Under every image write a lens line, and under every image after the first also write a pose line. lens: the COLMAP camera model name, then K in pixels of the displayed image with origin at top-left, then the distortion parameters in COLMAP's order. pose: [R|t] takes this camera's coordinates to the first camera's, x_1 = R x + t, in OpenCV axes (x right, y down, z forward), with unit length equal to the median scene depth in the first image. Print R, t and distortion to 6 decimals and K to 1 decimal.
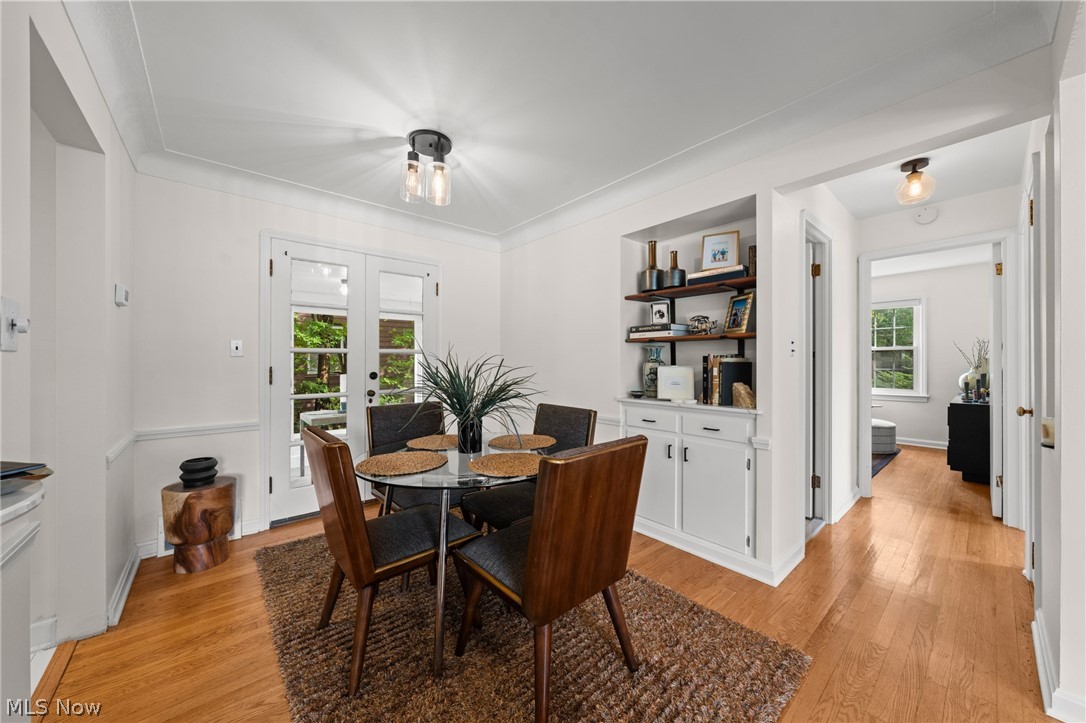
lens RADIAL K [[376.1, 0, 540.2], [0, 376.1, 361.3], [0, 0, 1]] dist [-0.006345, -0.000054]
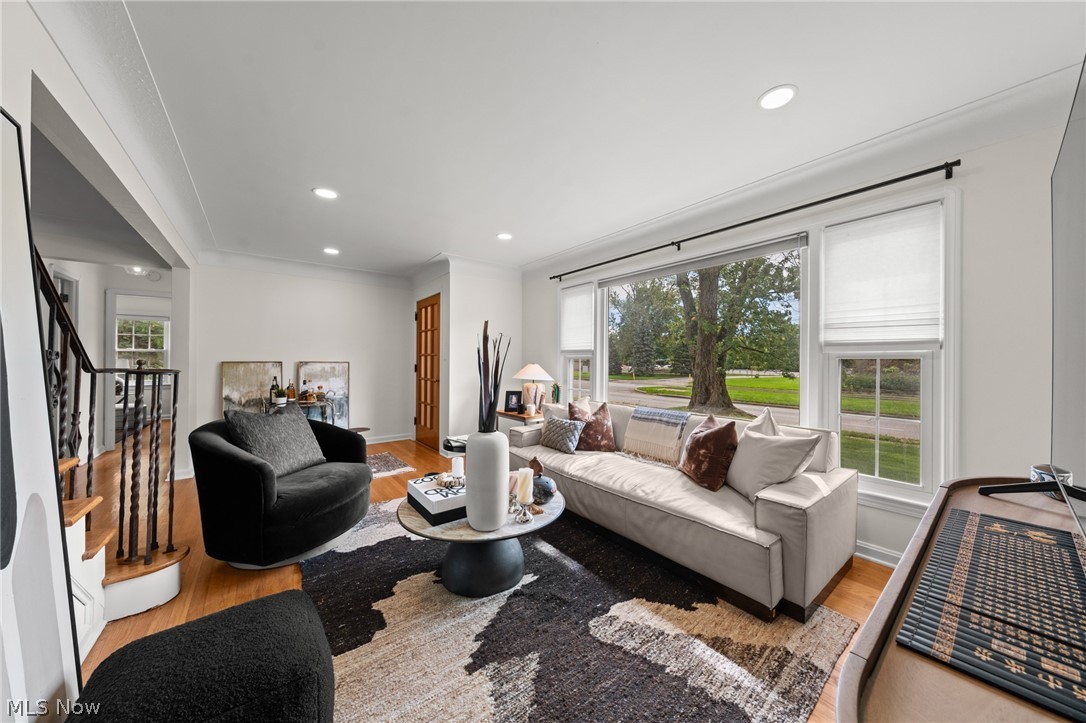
lens RADIAL K [[366.4, 0, 548.4], [0, 366.4, 360.1], [0, 0, 1]] dist [-0.005788, 0.000299]
pose [[0.045567, 0.002142, 0.998959, -0.761777], [0.001474, 0.999996, -0.002211, 0.013639], [-0.998960, 0.001573, 0.045563, -1.217488]]
